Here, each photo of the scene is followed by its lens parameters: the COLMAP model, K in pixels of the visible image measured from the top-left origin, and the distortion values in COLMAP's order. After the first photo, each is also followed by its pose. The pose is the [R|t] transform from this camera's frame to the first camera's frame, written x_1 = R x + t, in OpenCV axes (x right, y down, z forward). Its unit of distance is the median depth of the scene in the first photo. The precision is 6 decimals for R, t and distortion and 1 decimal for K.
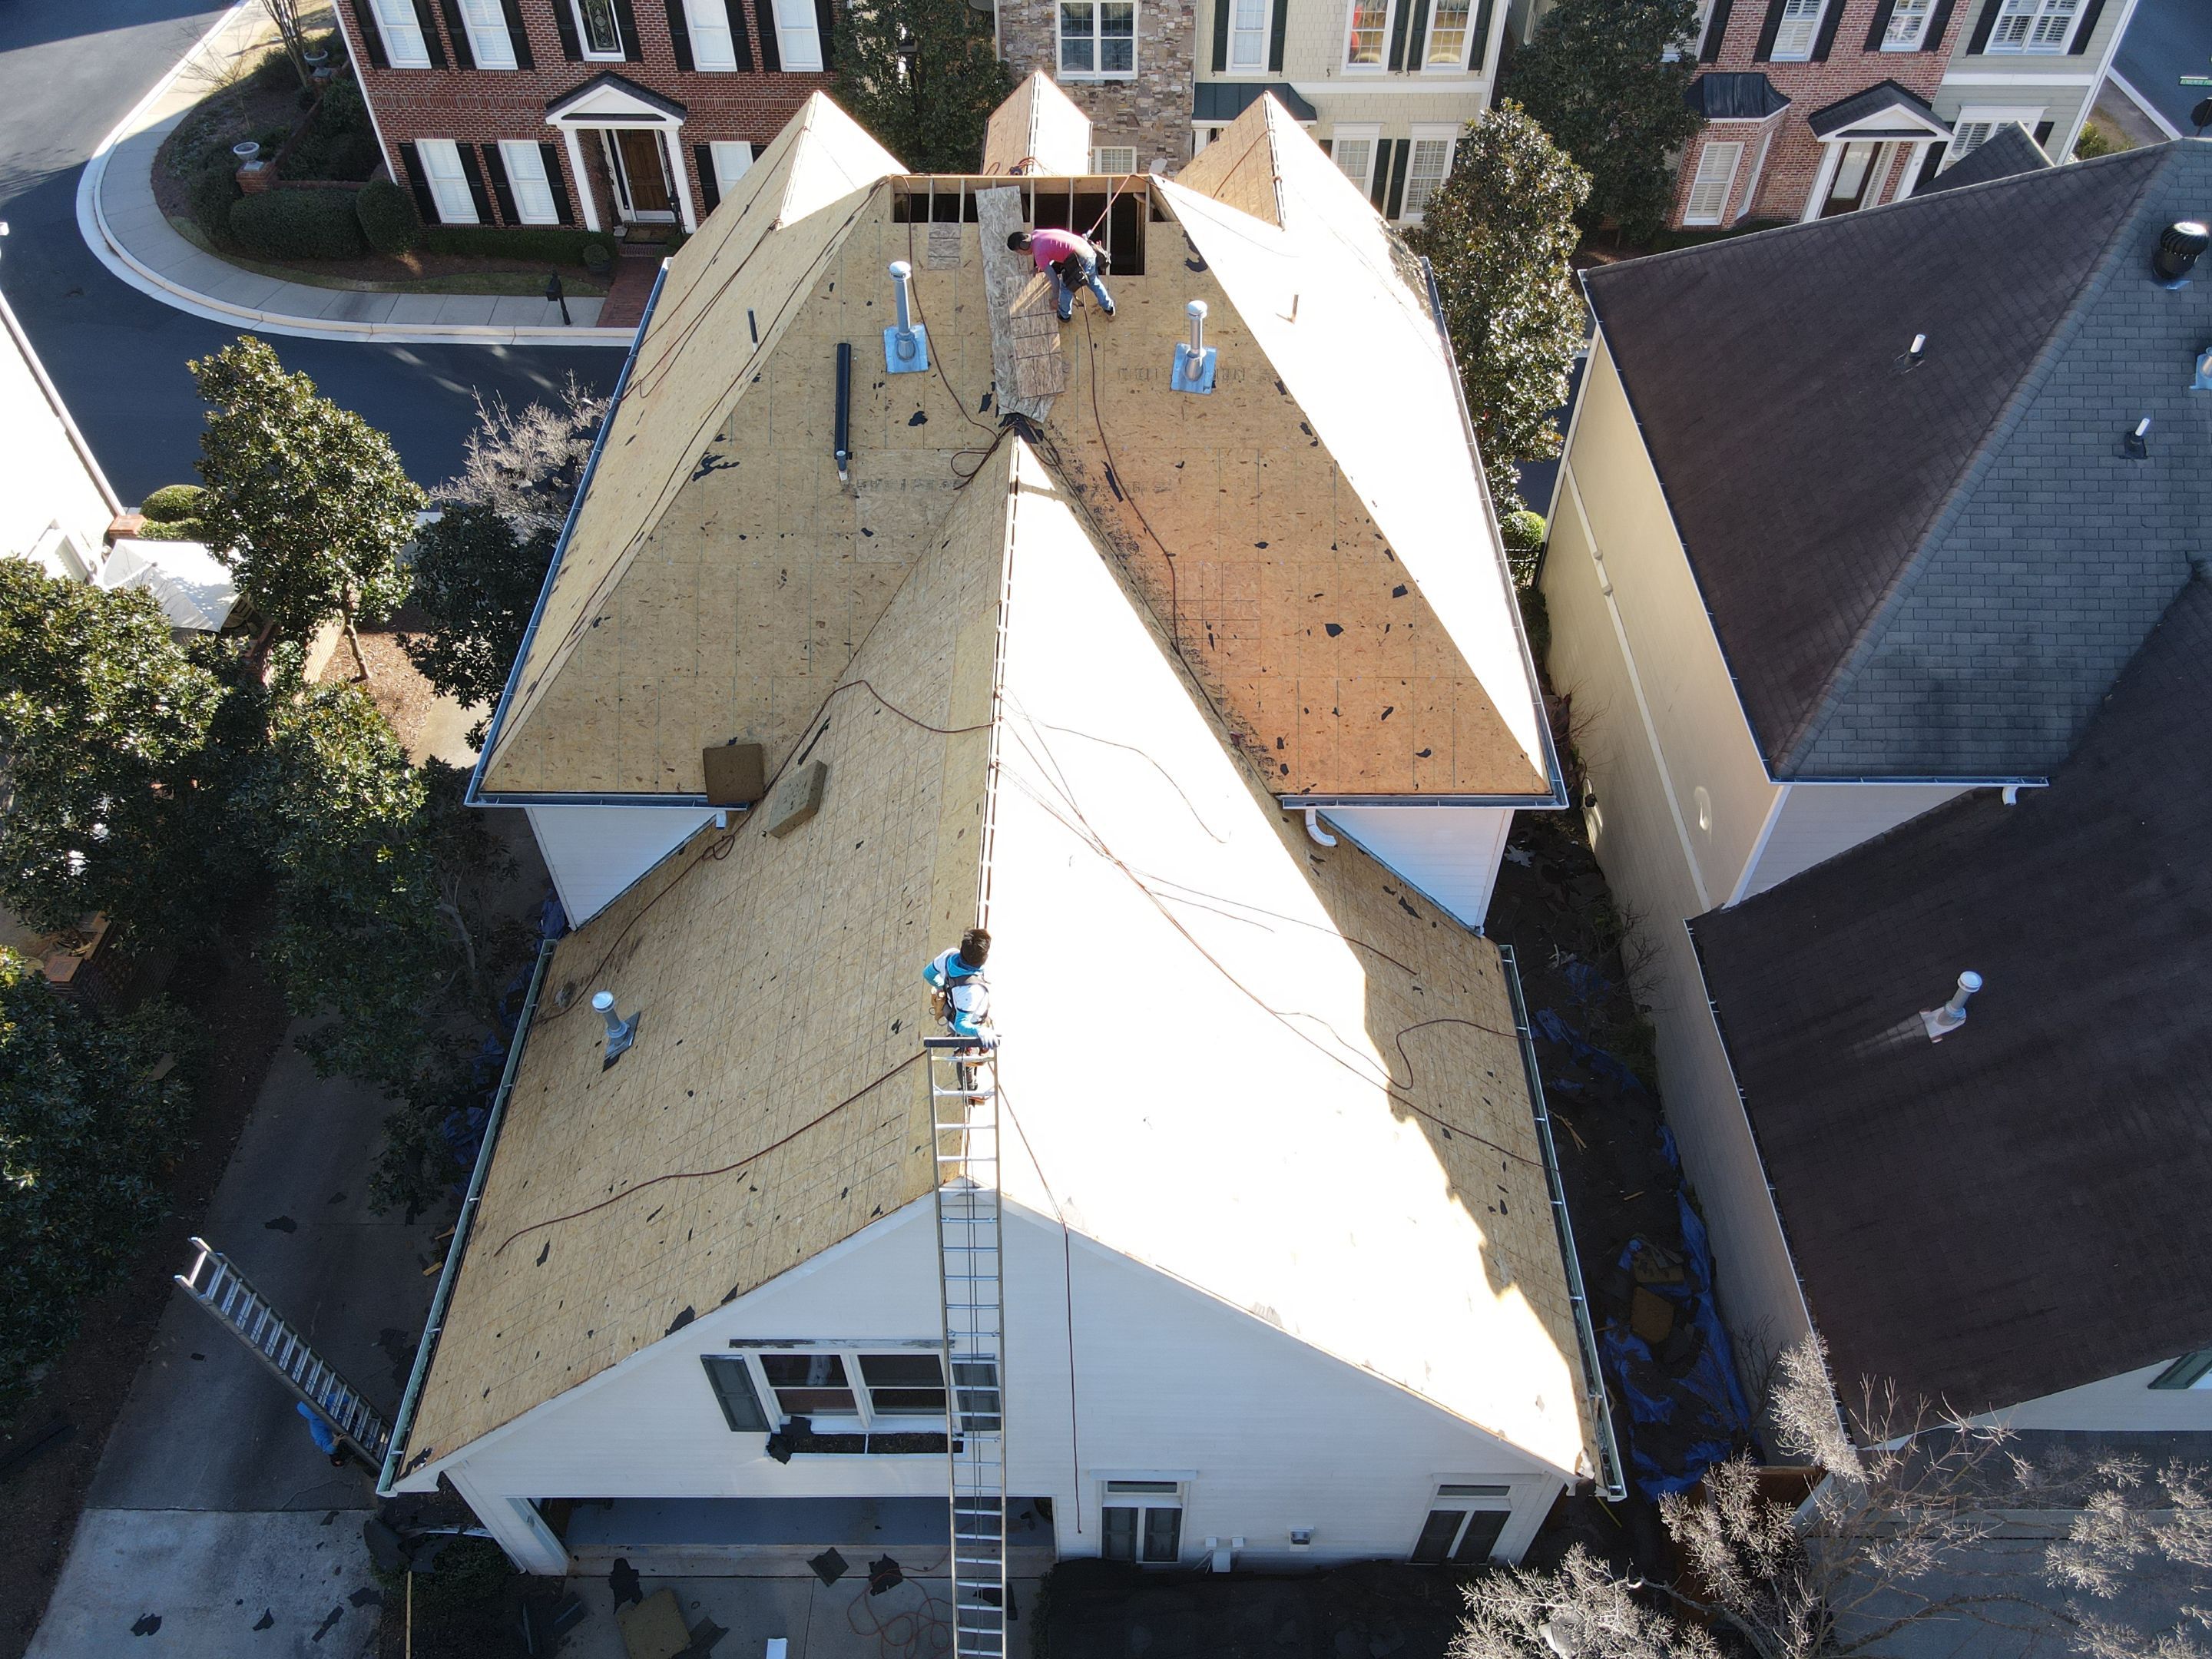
lens RADIAL K [[1614.5, 0, 1094.1], [0, 1614.5, 838.1], [0, 0, 1]] dist [0.015255, 0.005817]
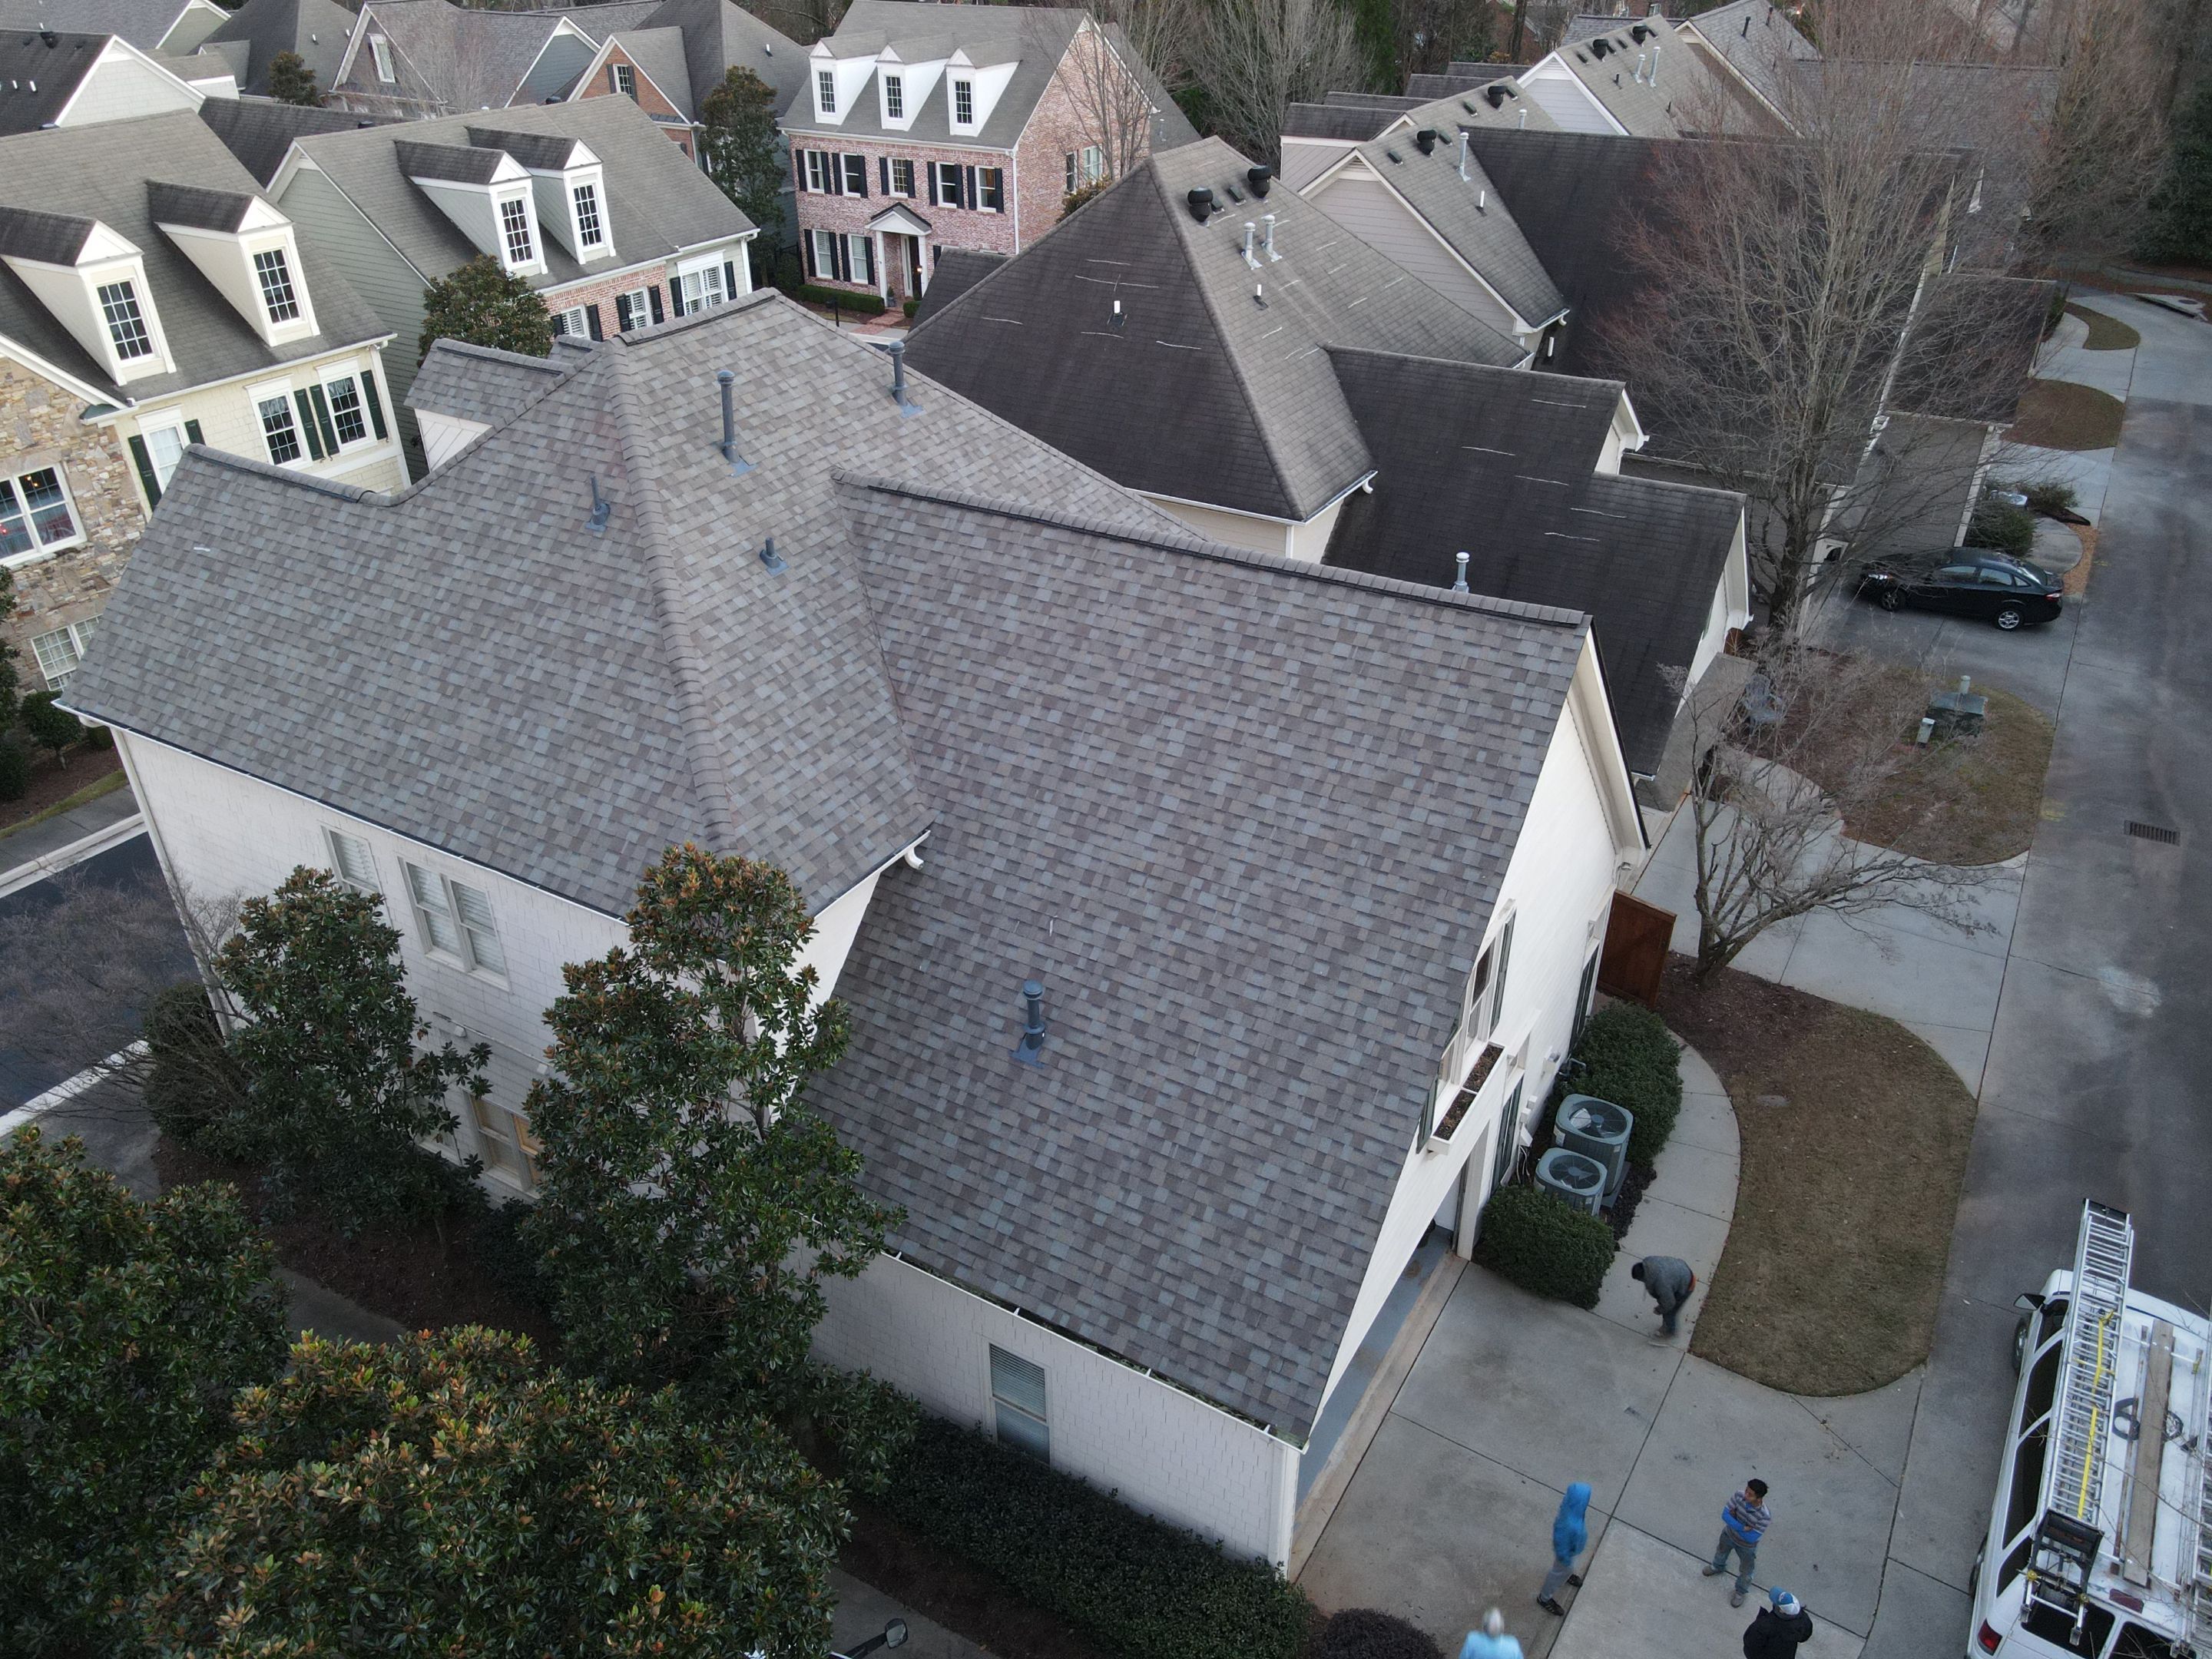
lens RADIAL K [[1614.5, 0, 1100.4], [0, 1614.5, 843.9], [0, 0, 1]] dist [0.015255, 0.005817]
pose [[0.505904, -0.455476, 0.732532, -0.874288], [0.646293, 0.762582, 0.027815, 0.025973], [-0.571285, 0.459359, 0.680164, 0.227797]]
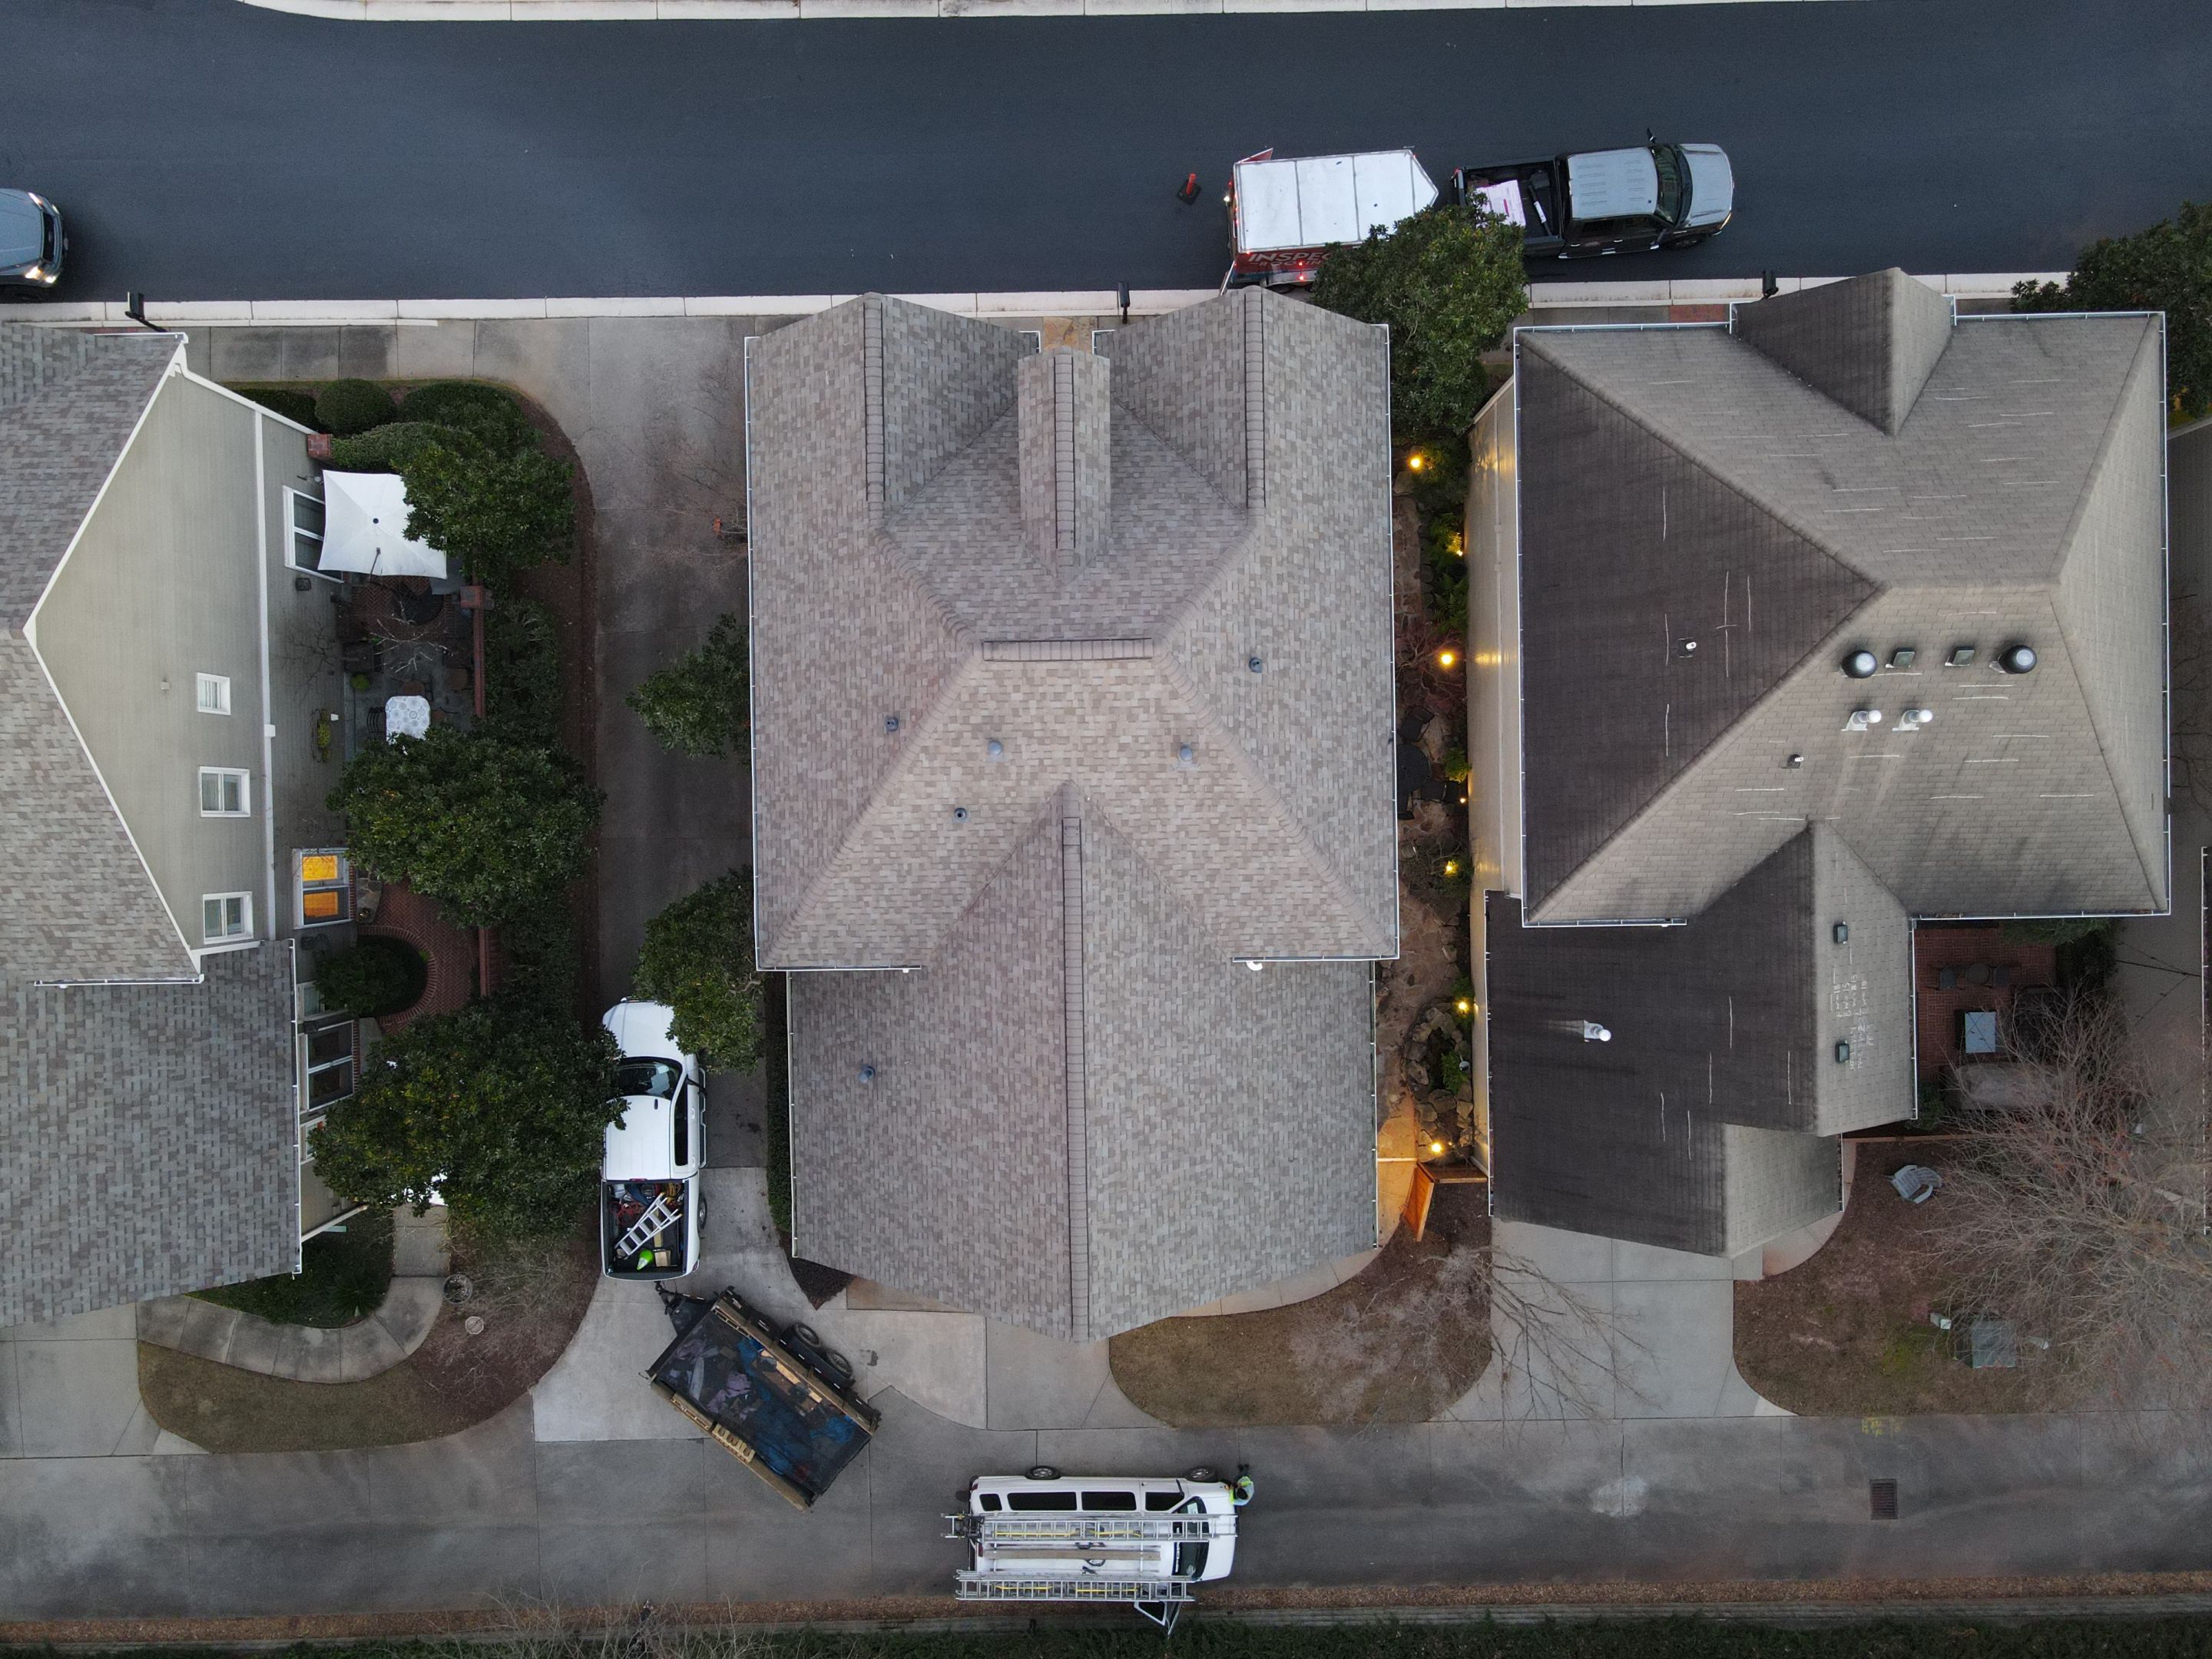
lens RADIAL K [[1614.5, 0, 1101.7], [0, 1614.5, 838.2], [0, 0, 1]] dist [0.015255, 0.005817]
pose [[0.999681, -0.025048, -0.003283, -0.012596], [0.020630, 0.734449, 0.678350, -1.220229], [-0.014580, -0.678201, 0.734731, -0.163390]]
